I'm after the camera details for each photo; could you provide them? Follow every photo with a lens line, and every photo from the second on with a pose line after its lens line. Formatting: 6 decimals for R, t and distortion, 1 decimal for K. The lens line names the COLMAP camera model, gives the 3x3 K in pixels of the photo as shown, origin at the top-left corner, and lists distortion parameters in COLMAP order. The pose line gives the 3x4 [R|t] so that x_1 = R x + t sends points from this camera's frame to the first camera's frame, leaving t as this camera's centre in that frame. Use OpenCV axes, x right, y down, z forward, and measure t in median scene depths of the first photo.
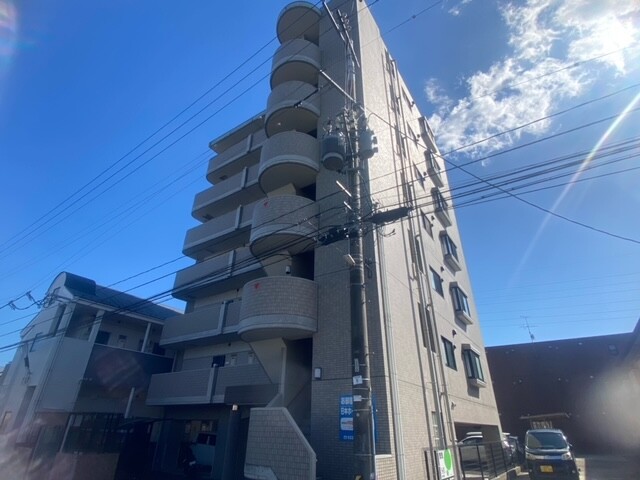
lens RADIAL K [[339.5, 0, 317.4], [0, 339.5, 238.8], [0, 0, 1]] dist [0.032126, -0.030826]
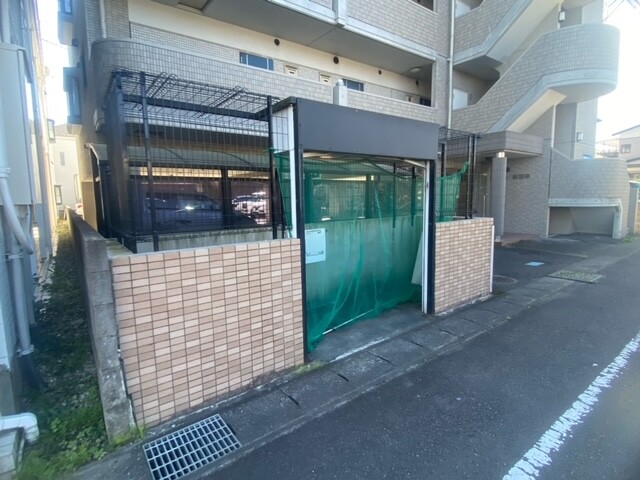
lens RADIAL K [[339.5, 0, 317.4], [0, 339.5, 238.8], [0, 0, 1]] dist [0.032126, -0.030826]
pose [[0.323020, -0.138138, 0.936256, -0.782790], [-0.437121, 0.855665, 0.277059, 0.400543], [-0.839395, -0.498753, 0.216014, 0.686551]]
